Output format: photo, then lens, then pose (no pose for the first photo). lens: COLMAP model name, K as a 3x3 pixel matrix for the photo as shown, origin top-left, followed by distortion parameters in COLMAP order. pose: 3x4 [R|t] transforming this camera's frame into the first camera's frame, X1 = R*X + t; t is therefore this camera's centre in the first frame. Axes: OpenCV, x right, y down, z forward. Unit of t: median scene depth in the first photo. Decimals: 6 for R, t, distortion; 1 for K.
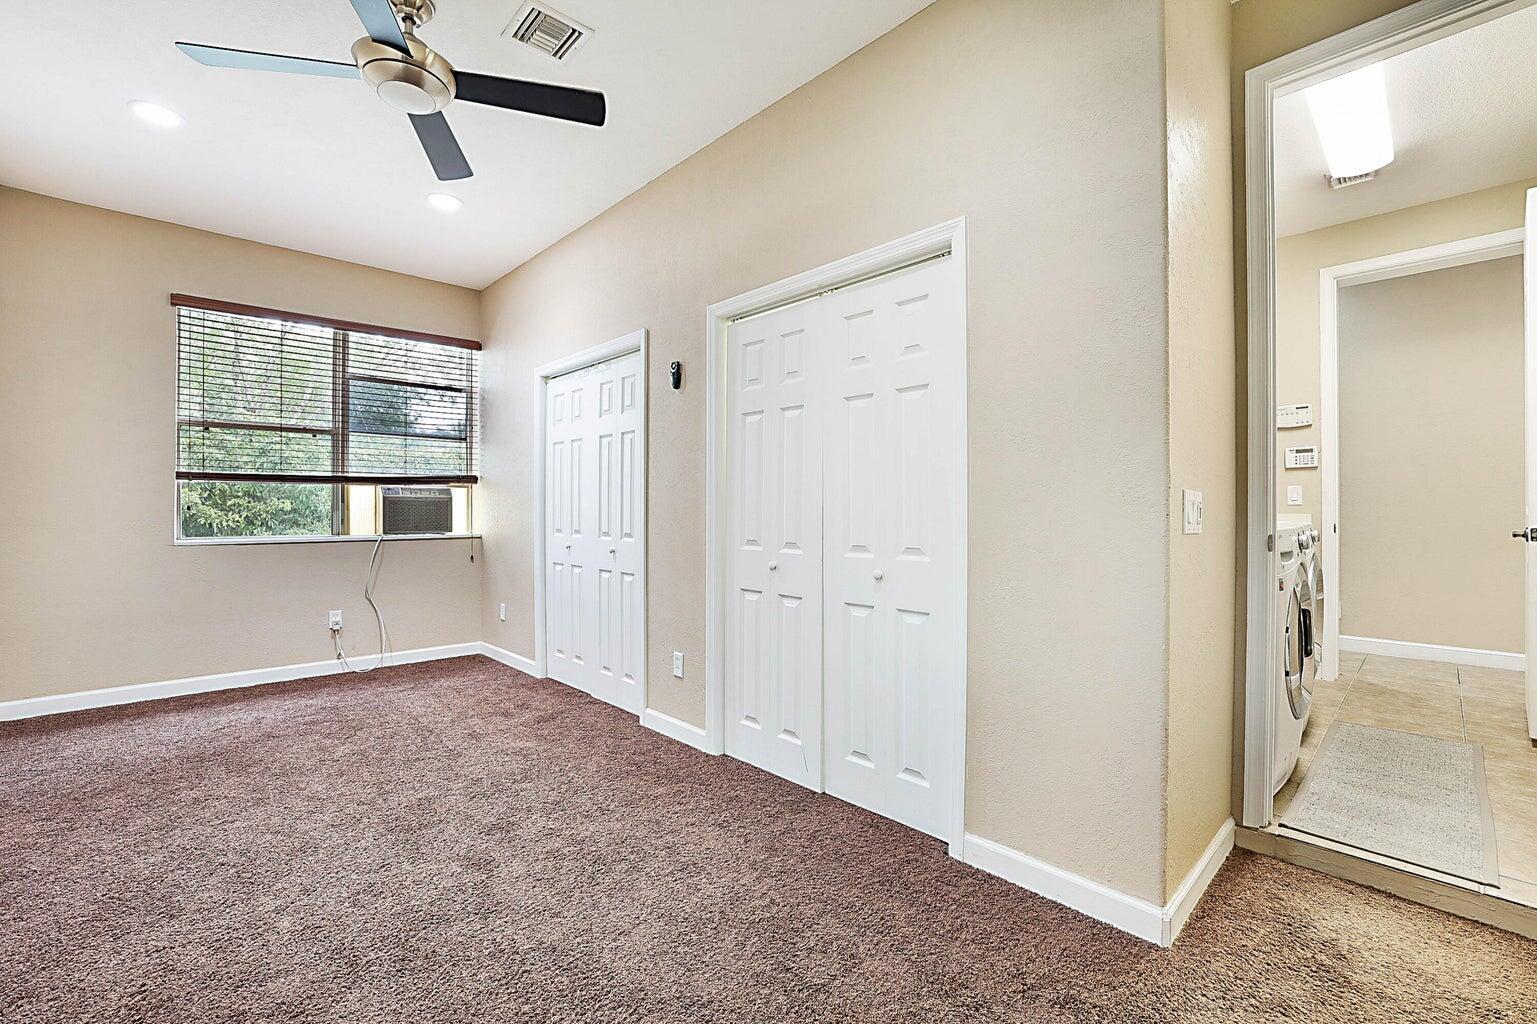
lens RADIAL K [[658.7, 0, 765.8], [0, 658.7, 512.7], [0, 0, 1]] dist [-0.021329, 0.001483]
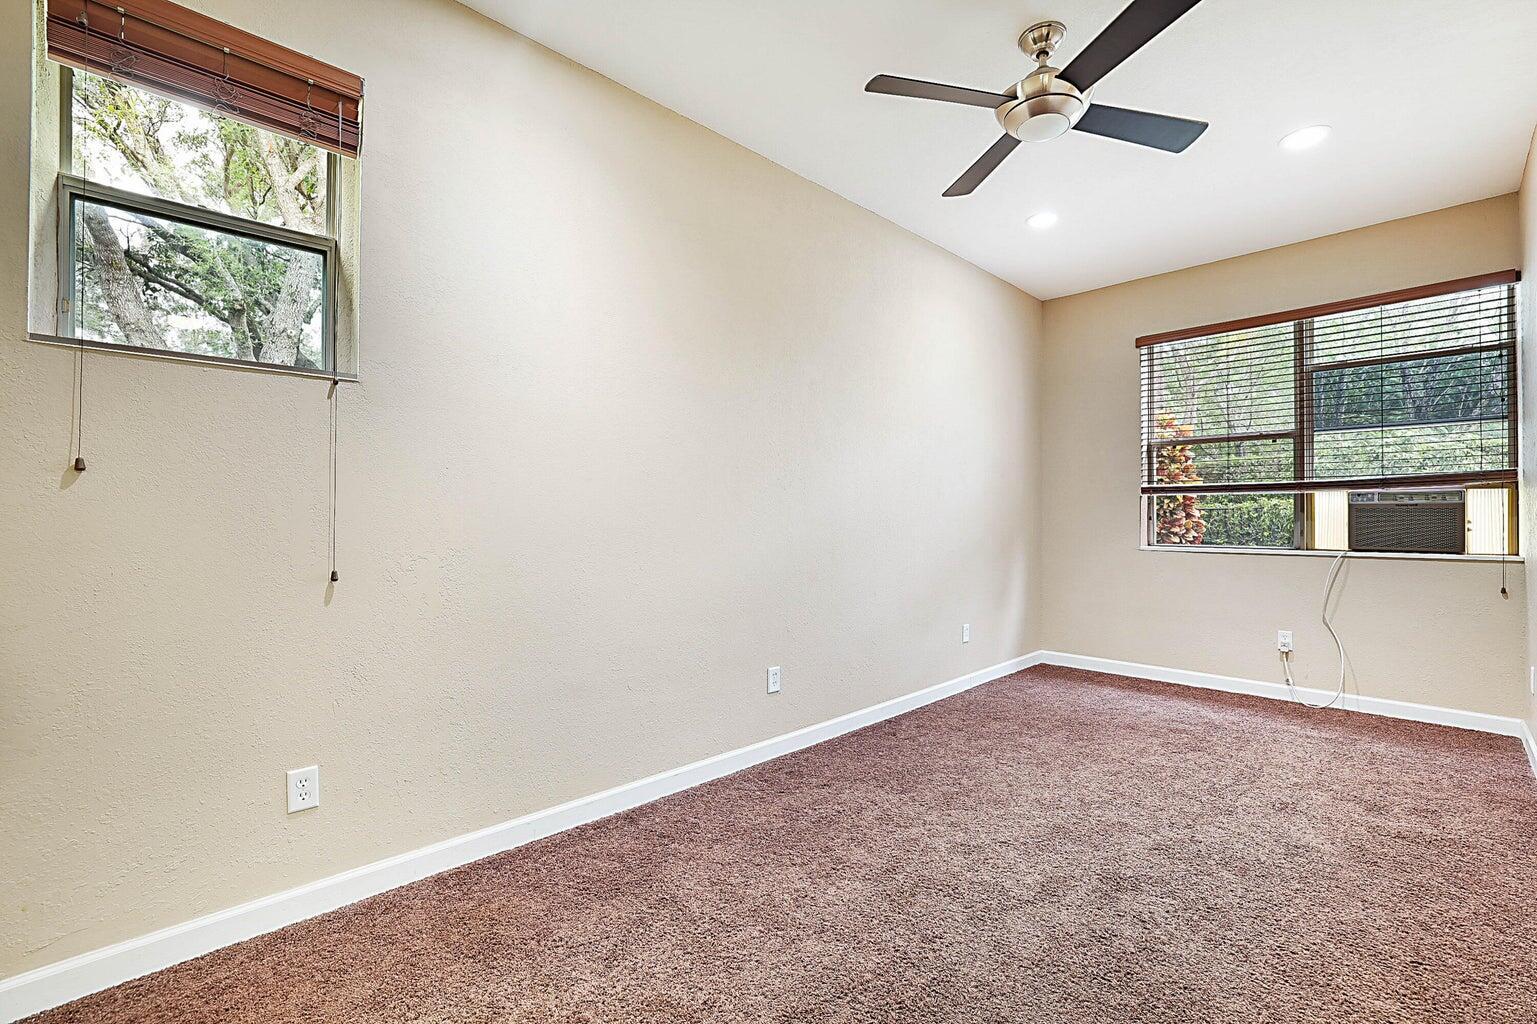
lens RADIAL K [[658.7, 0, 766.0], [0, 658.7, 513.0], [0, 0, 1]] dist [-0.021329, 0.001483]
pose [[0.003289, -0.009804, -0.999947, 0.238846], [-0.003662, 0.999945, -0.009816, -0.002455], [0.999988, 0.003694, 0.003253, 0.265201]]
